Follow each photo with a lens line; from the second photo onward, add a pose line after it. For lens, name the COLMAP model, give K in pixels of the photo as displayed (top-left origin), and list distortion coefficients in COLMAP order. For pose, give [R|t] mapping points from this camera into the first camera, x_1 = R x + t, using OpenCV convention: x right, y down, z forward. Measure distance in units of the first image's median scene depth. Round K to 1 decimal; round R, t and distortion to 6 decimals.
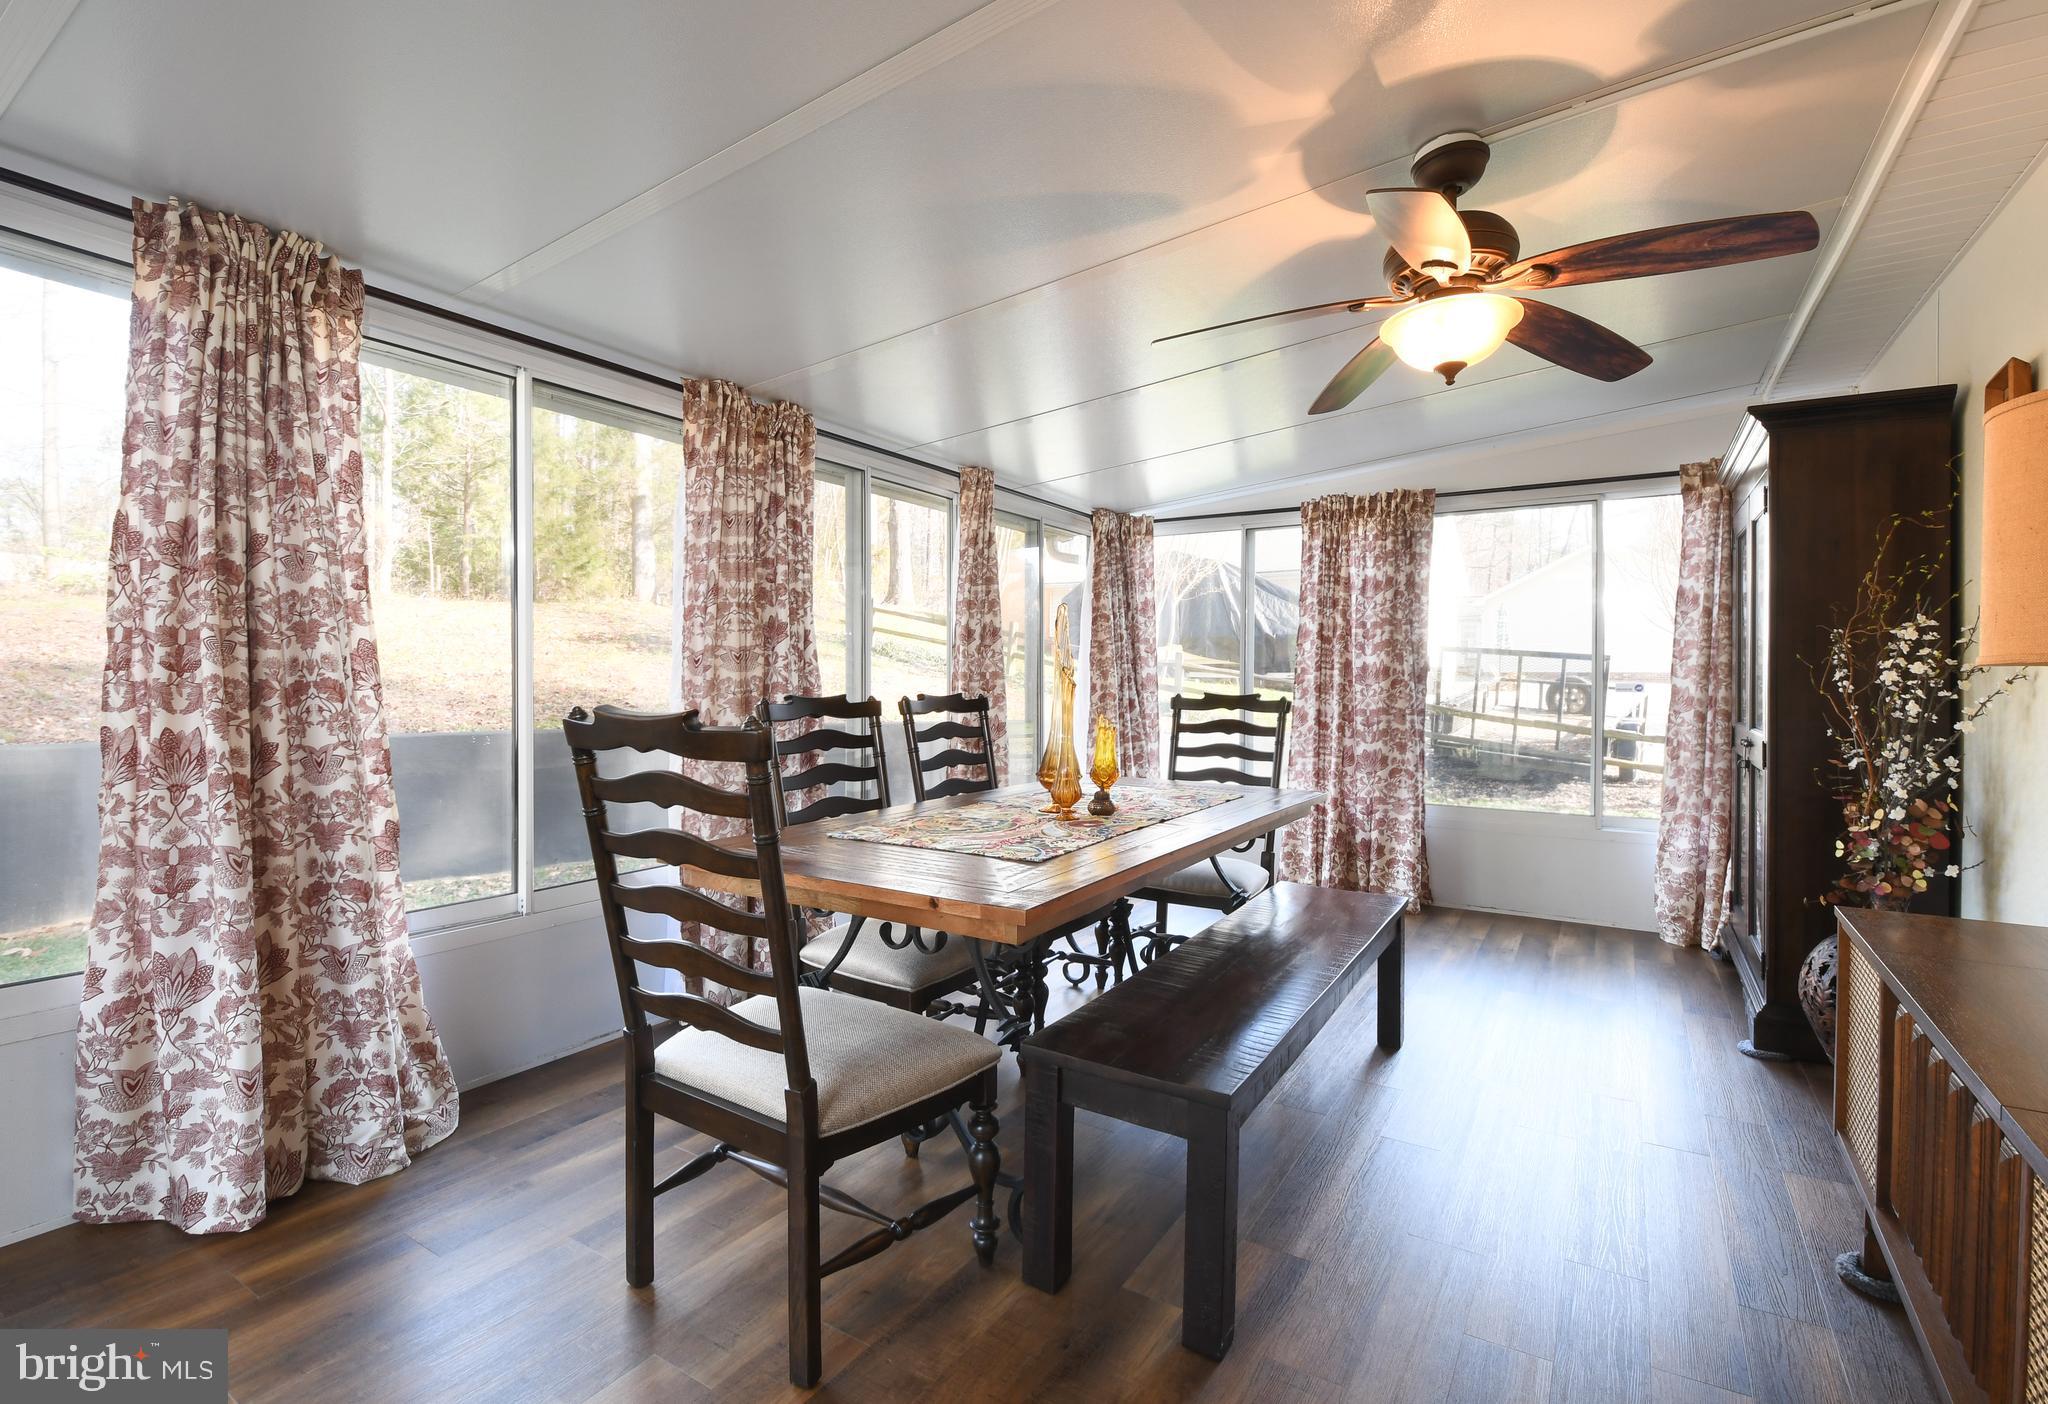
lens RADIAL K [[945.6, 0, 1024.0], [0, 945.6, 702.0], [0, 0, 1]] dist [-0.000748, 0.000096]
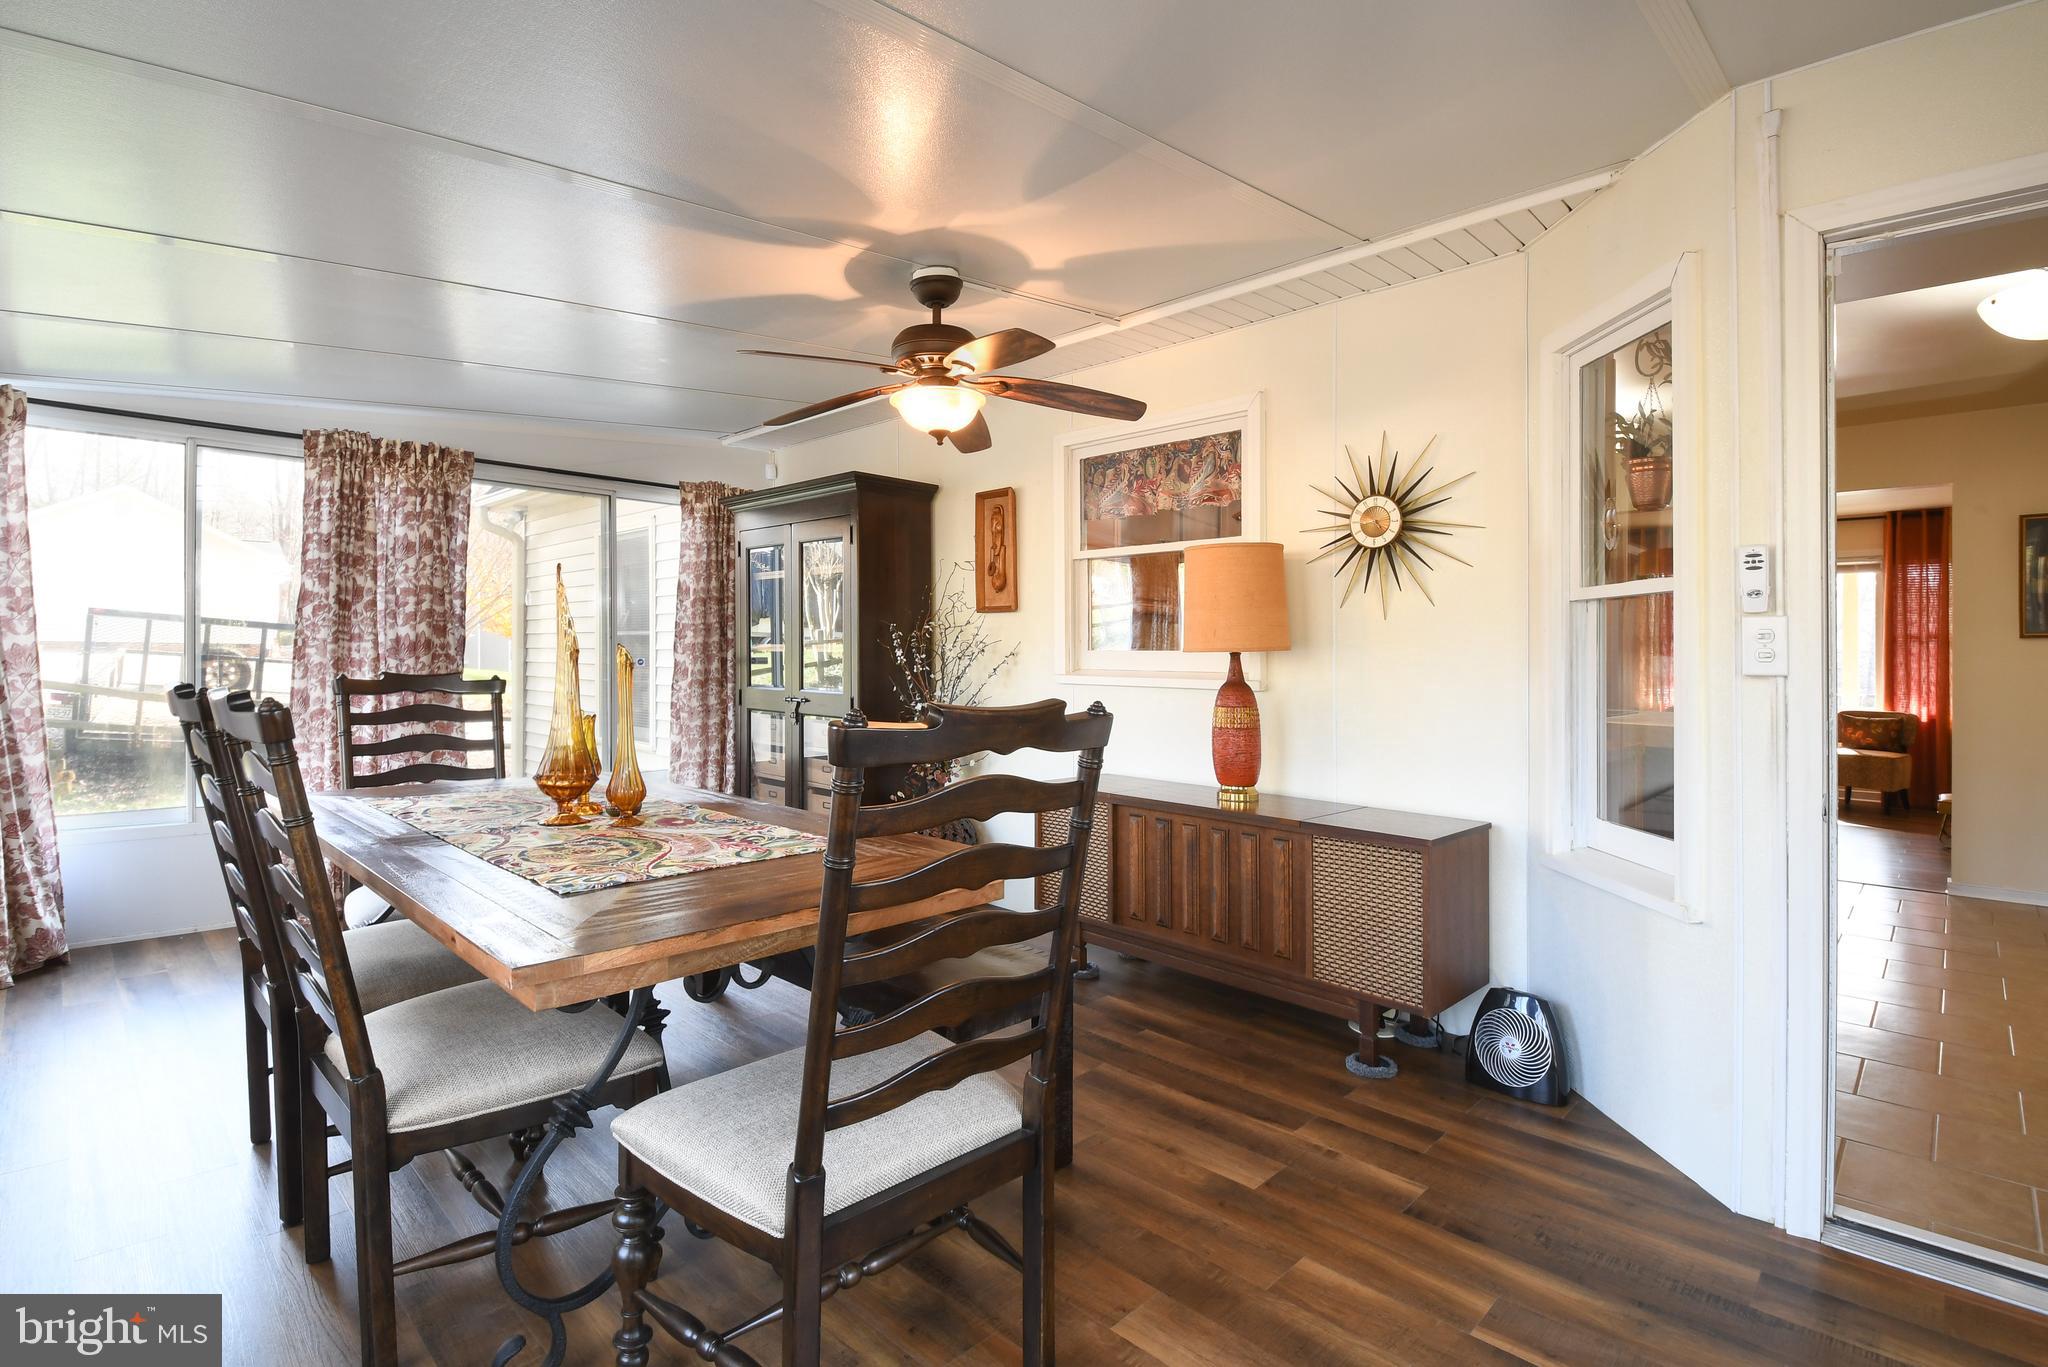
lens RADIAL K [[976.3, 0, 1022.1], [0, 976.3, 659.3], [0, 0, 1]] dist [-0.001131, -0.000536]
pose [[0.211136, -0.004785, 0.977445, -0.423575], [0.016865, 0.999857, 0.001252, -0.010923], [-0.977311, 0.016220, 0.211187, 0.271879]]
